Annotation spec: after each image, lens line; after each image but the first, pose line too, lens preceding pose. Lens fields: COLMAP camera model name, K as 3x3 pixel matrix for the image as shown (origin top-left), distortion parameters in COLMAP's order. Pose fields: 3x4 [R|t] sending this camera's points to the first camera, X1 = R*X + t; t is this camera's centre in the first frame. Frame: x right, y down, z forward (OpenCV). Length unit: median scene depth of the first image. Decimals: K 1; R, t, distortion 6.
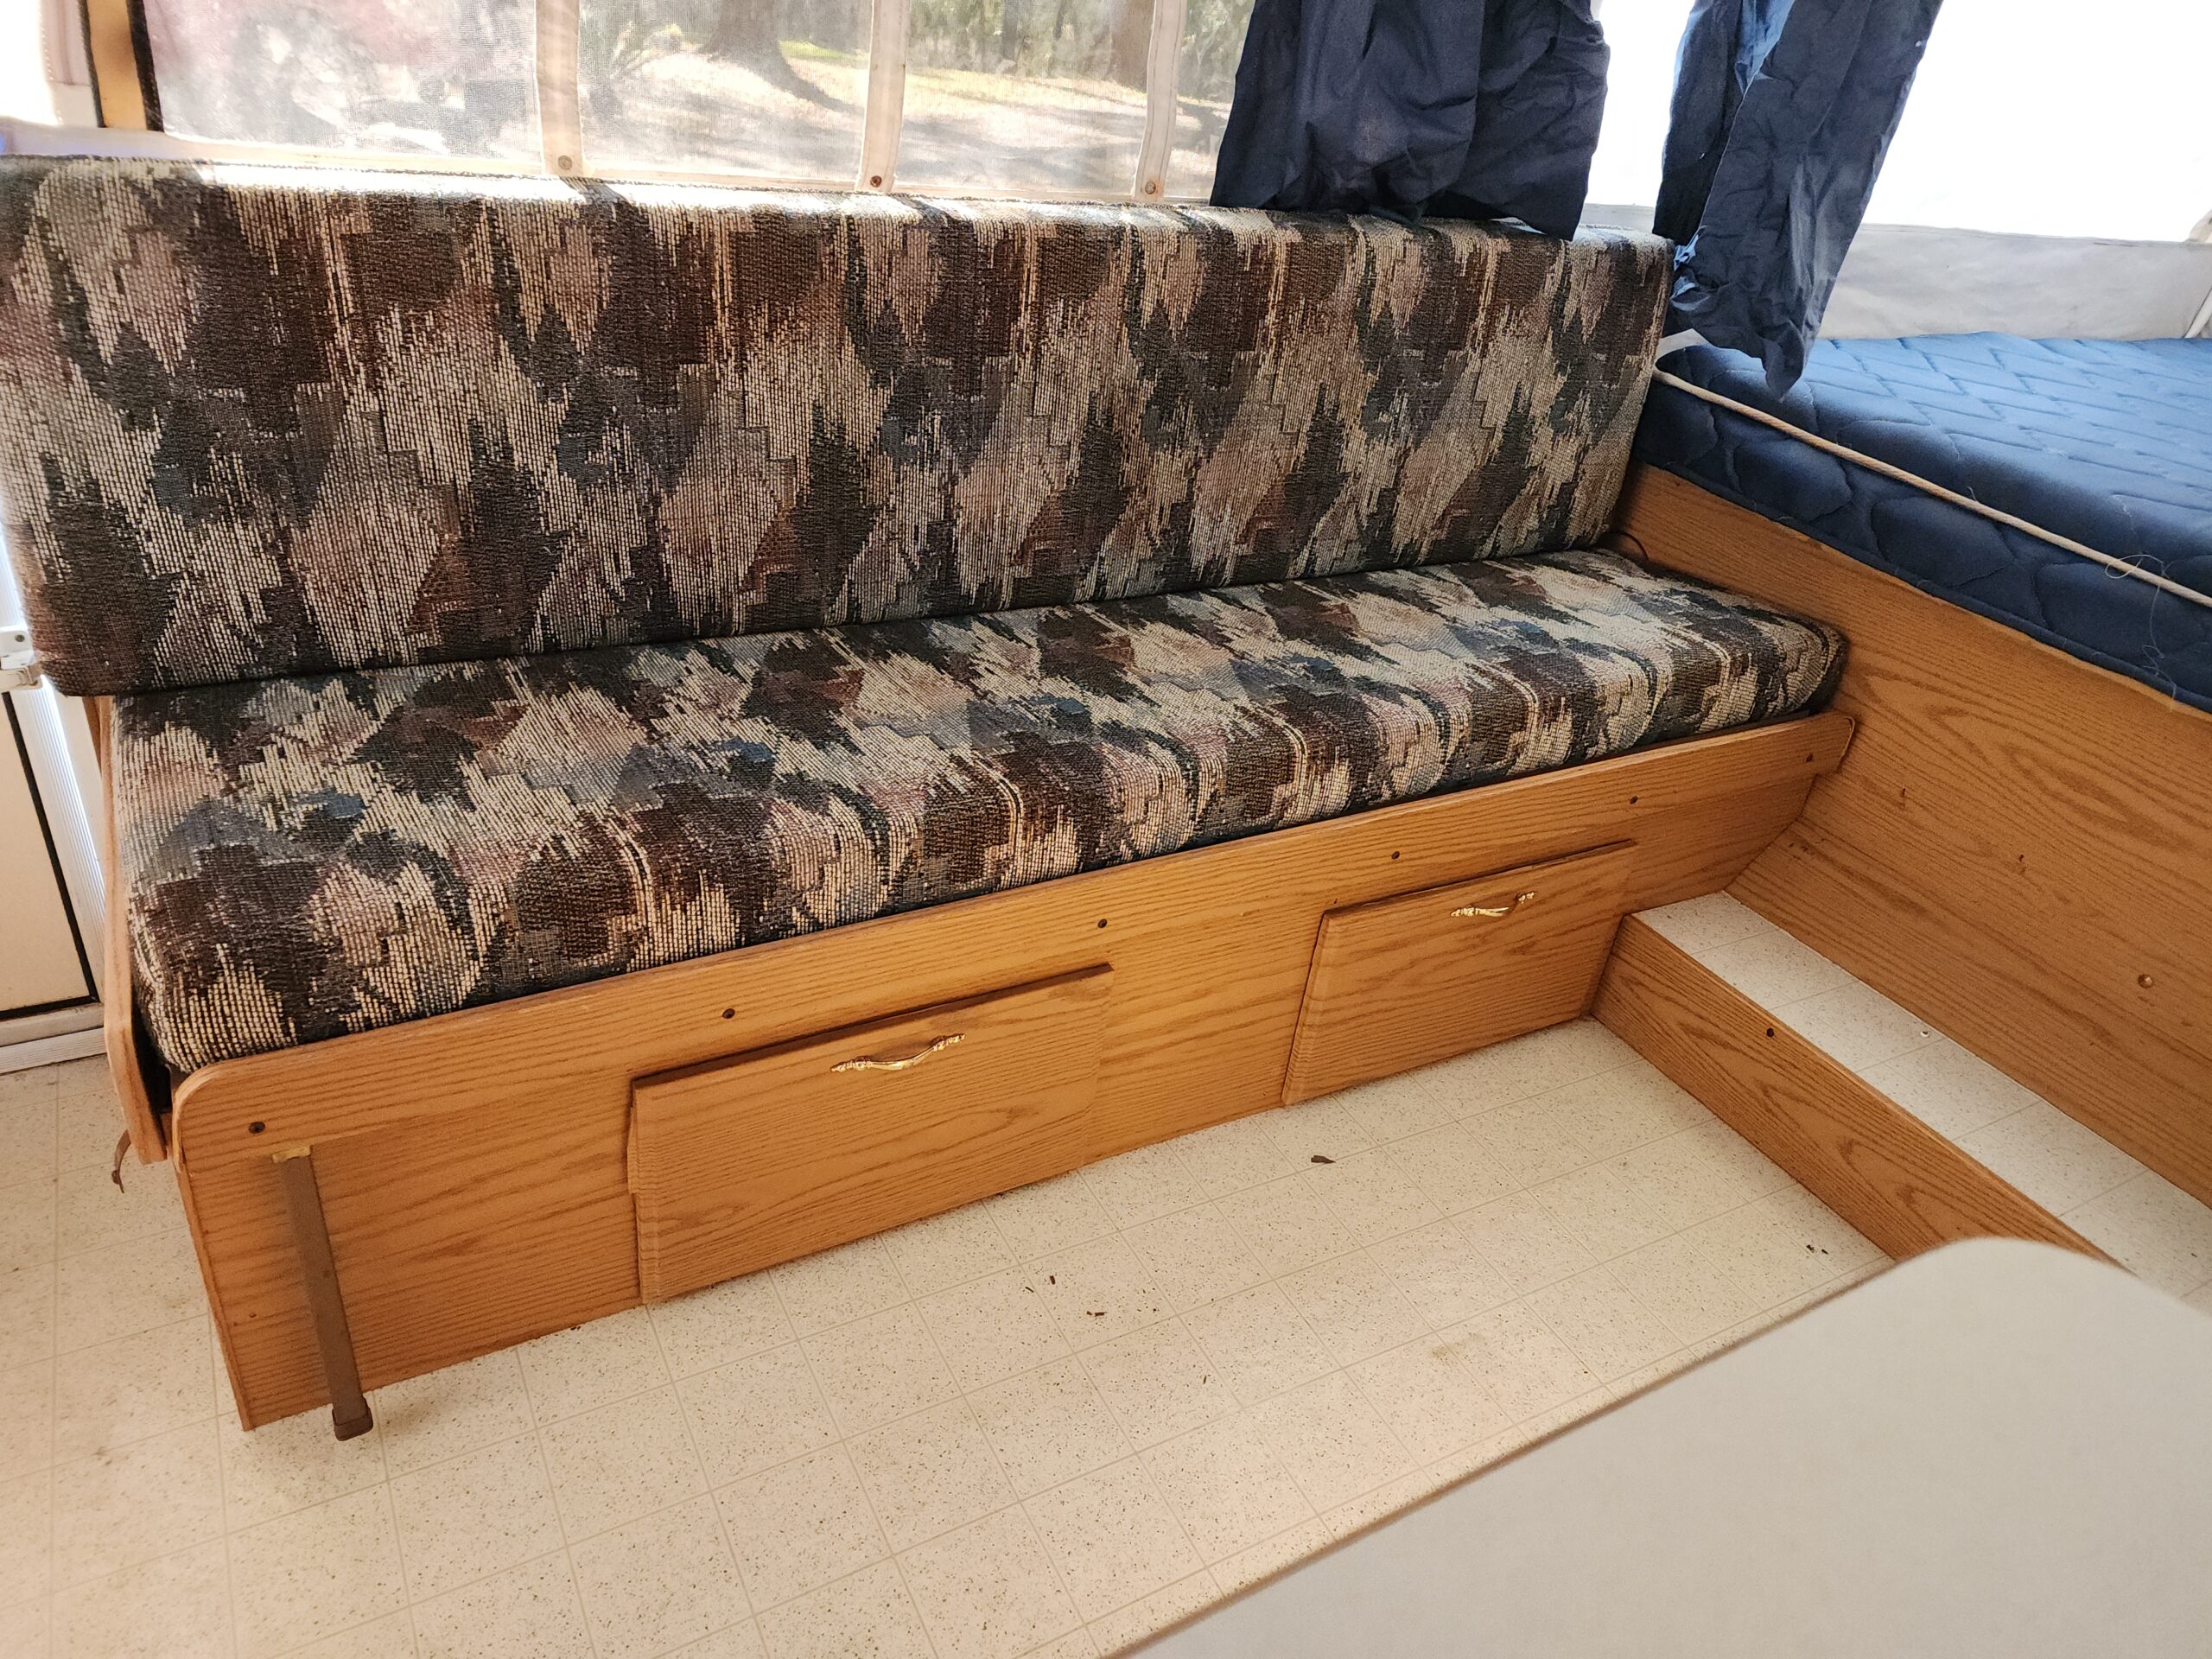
lens RADIAL K [[1466.2, 0, 1074.8], [0, 1466.2, 845.4], [0, 0, 1]] dist [0.076719, -0.065501]
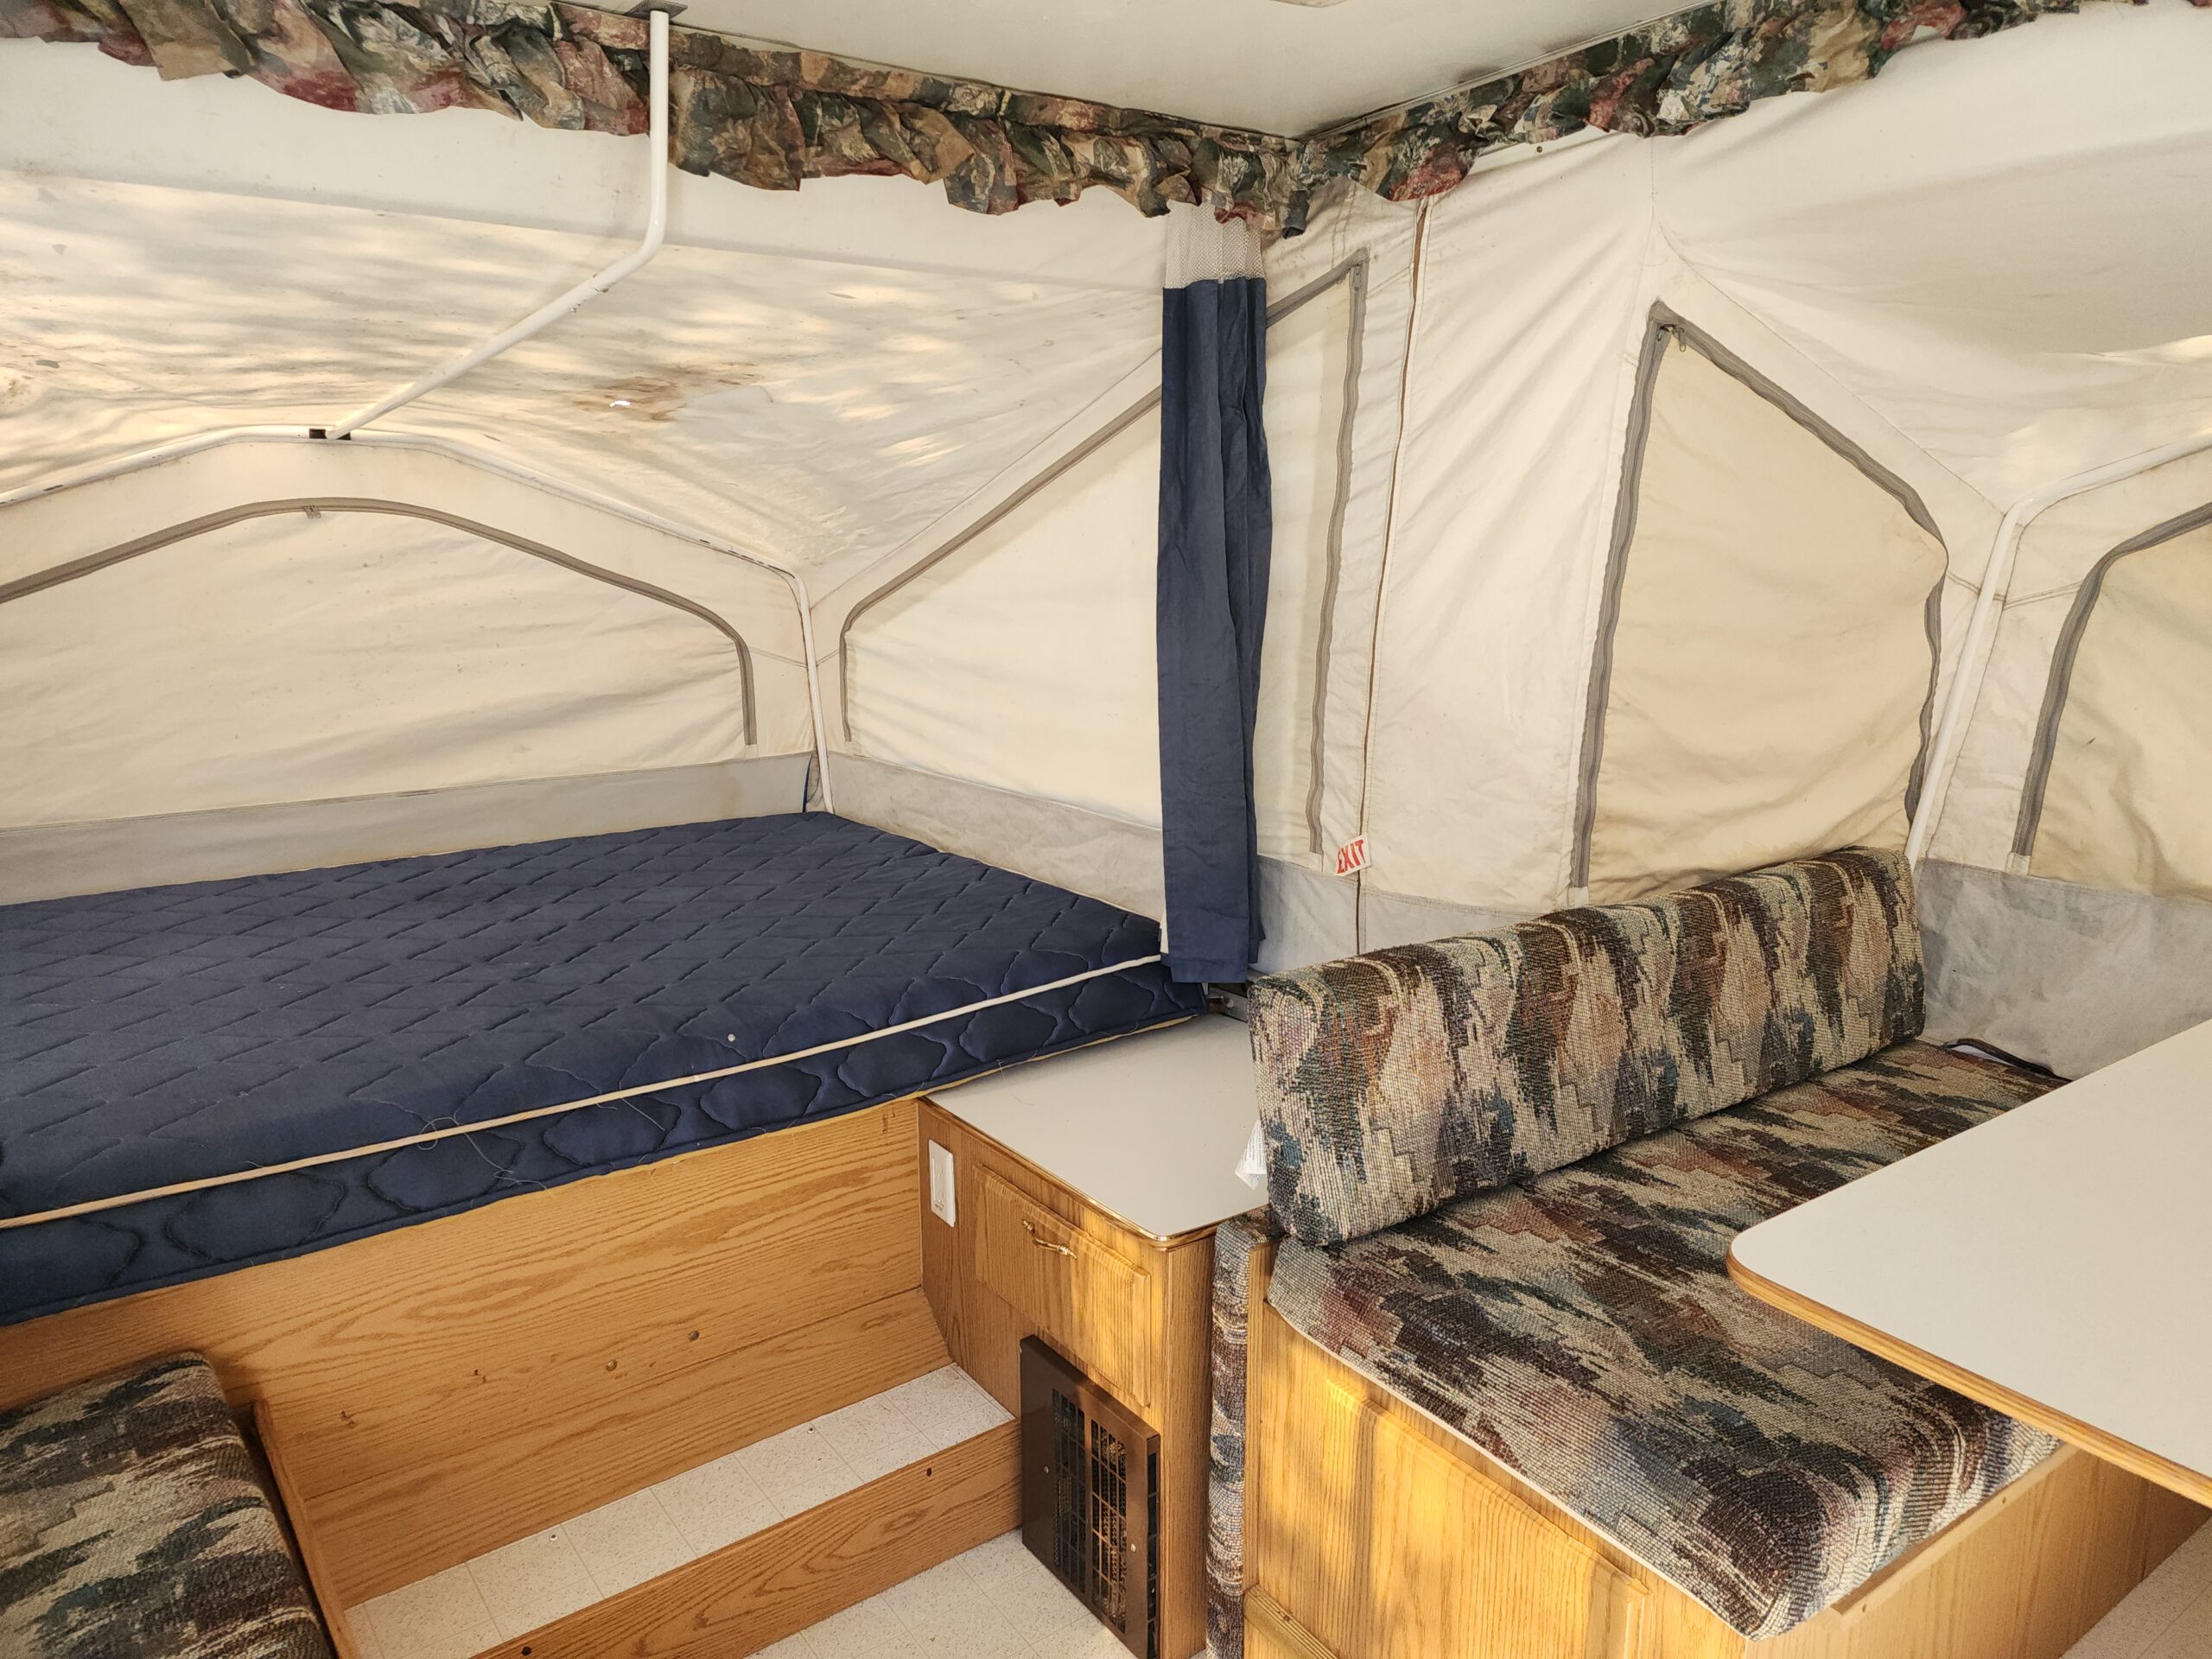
lens RADIAL K [[1466.2, 0, 1127.3], [0, 1466.2, 827.0], [0, 0, 1]] dist [0.076719, -0.065501]
pose [[-0.131304, -0.320268, 0.938183, -0.432908], [0.510198, 0.789590, 0.340948, -0.549104], [-0.849975, 0.523427, 0.059723, 0.369326]]
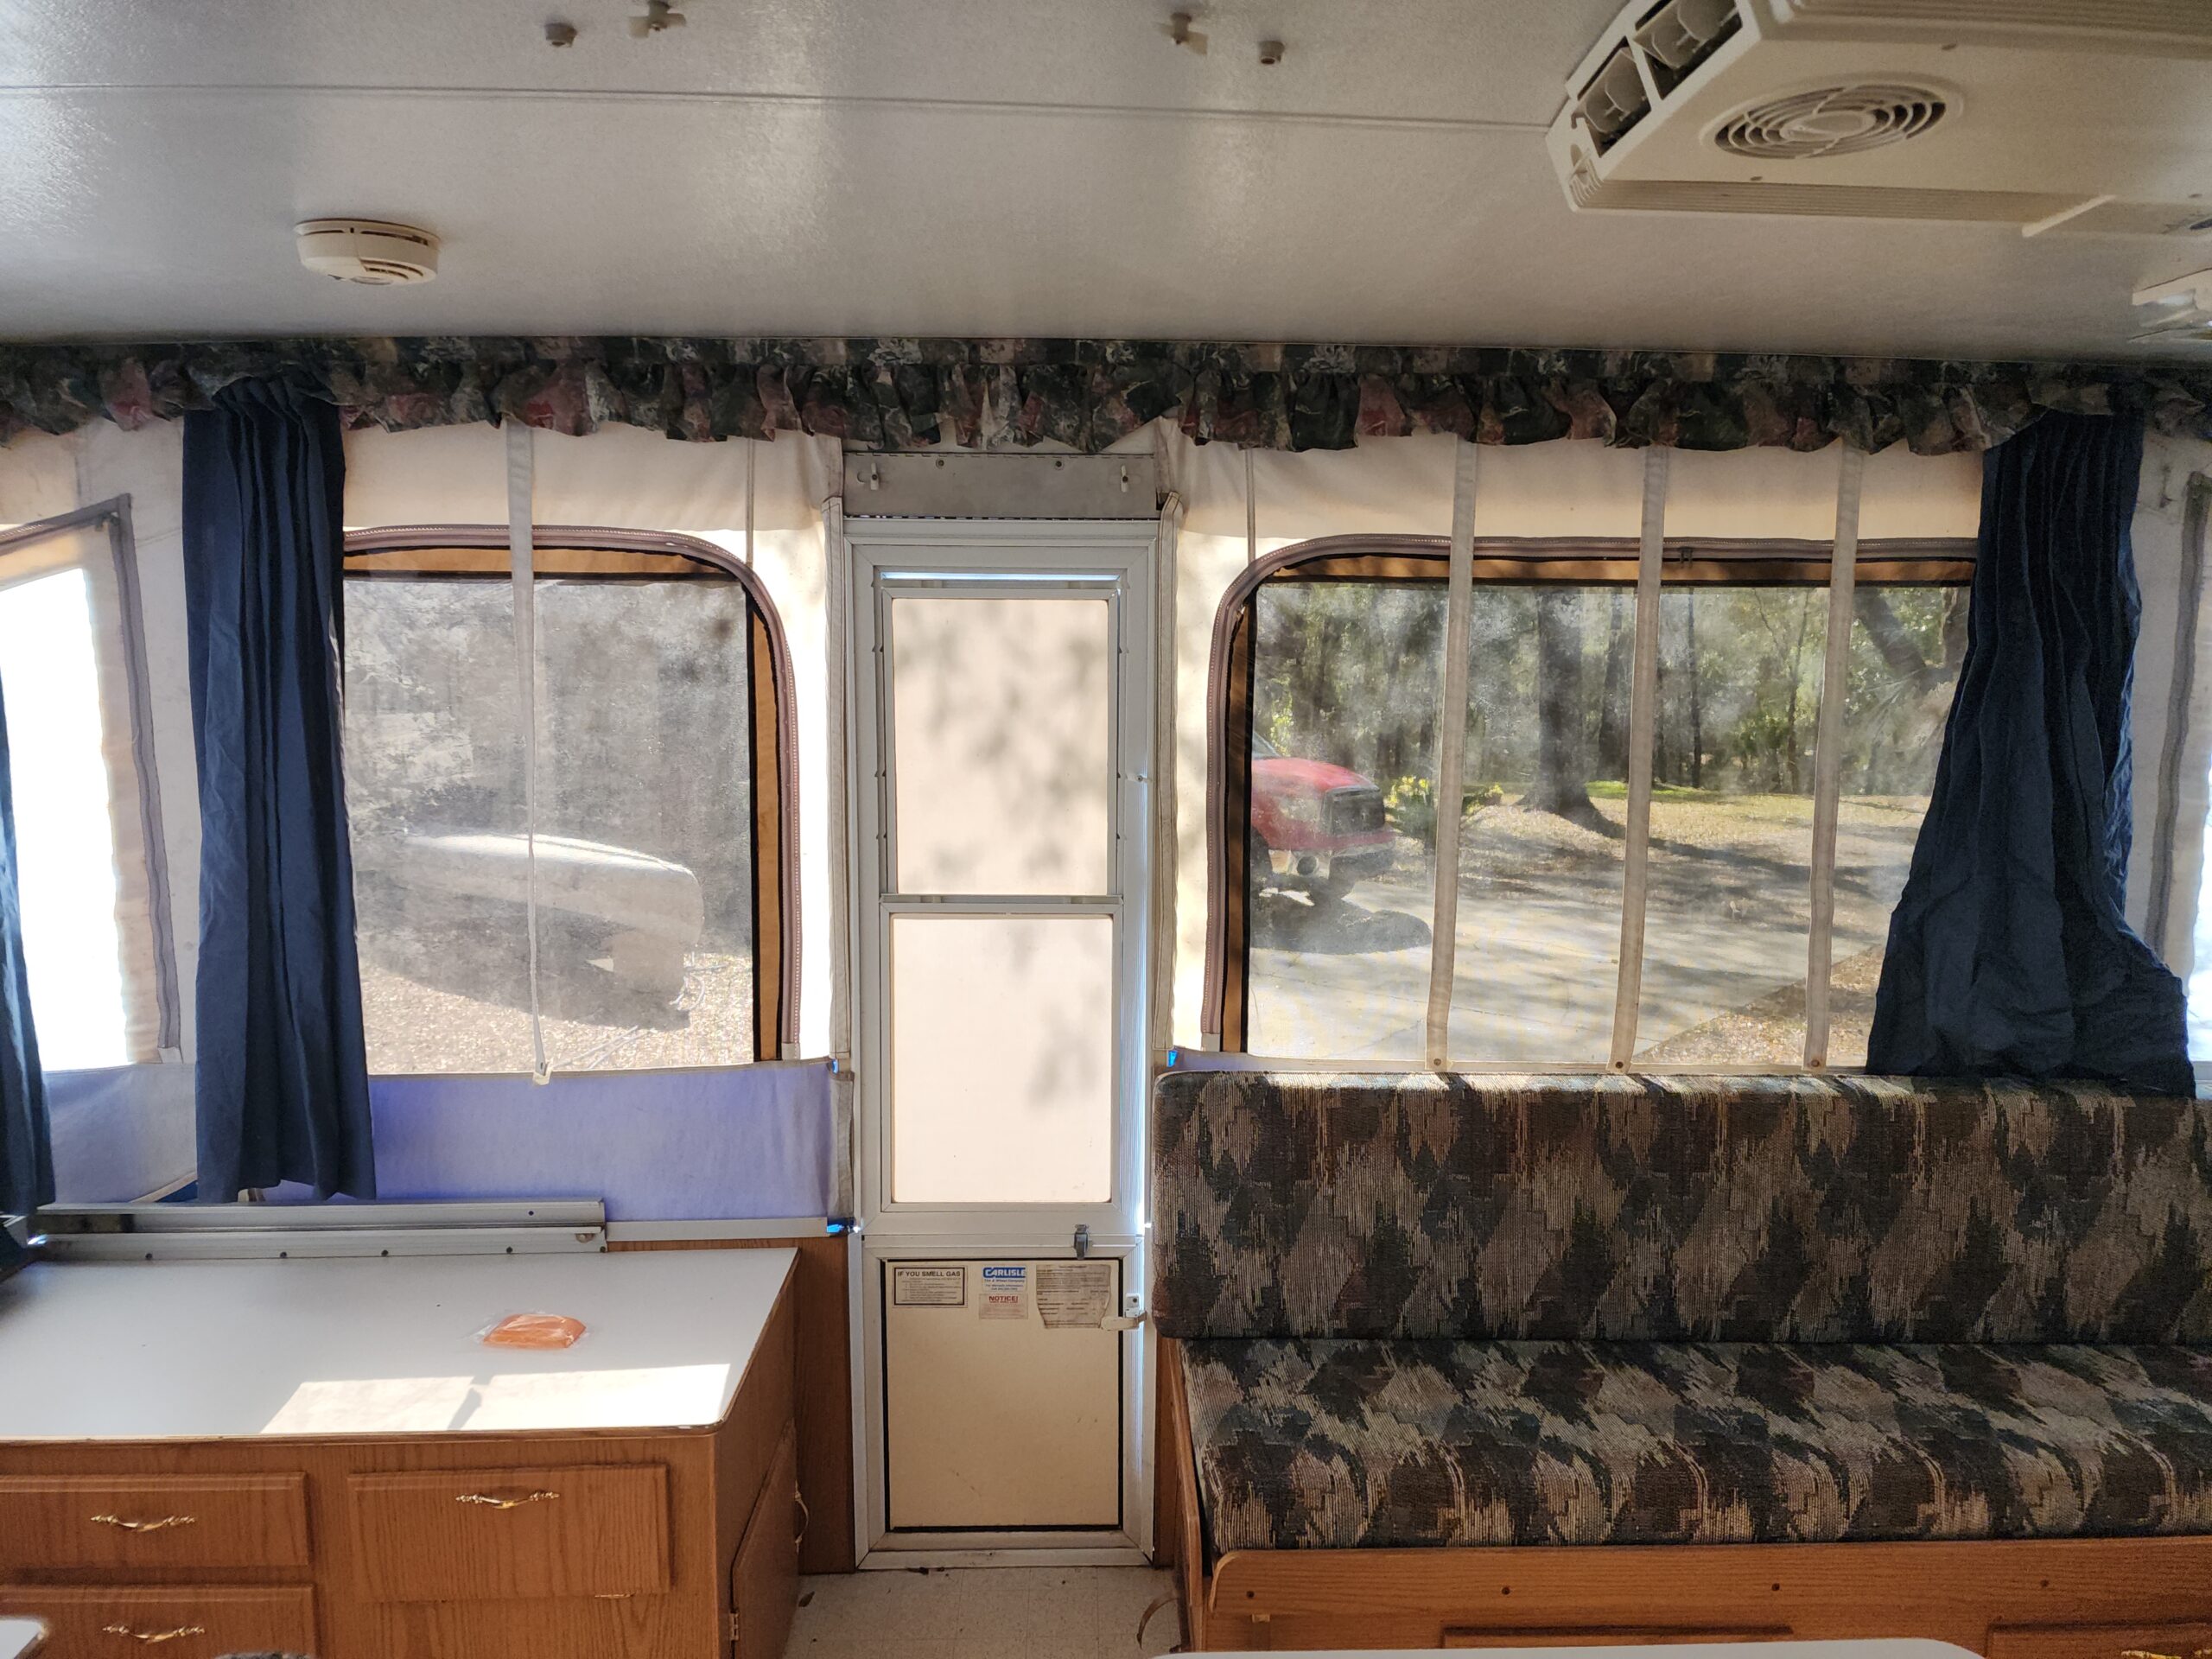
lens RADIAL K [[1466.2, 0, 1107.1], [0, 1466.2, 834.3], [0, 0, 1]] dist [0.076719, -0.065501]
pose [[0.880359, -0.050662, -0.471595, 0.160528], [-0.161212, 0.903125, -0.397966, 0.072818], [0.446070, 0.426380, 0.786907, -0.690281]]
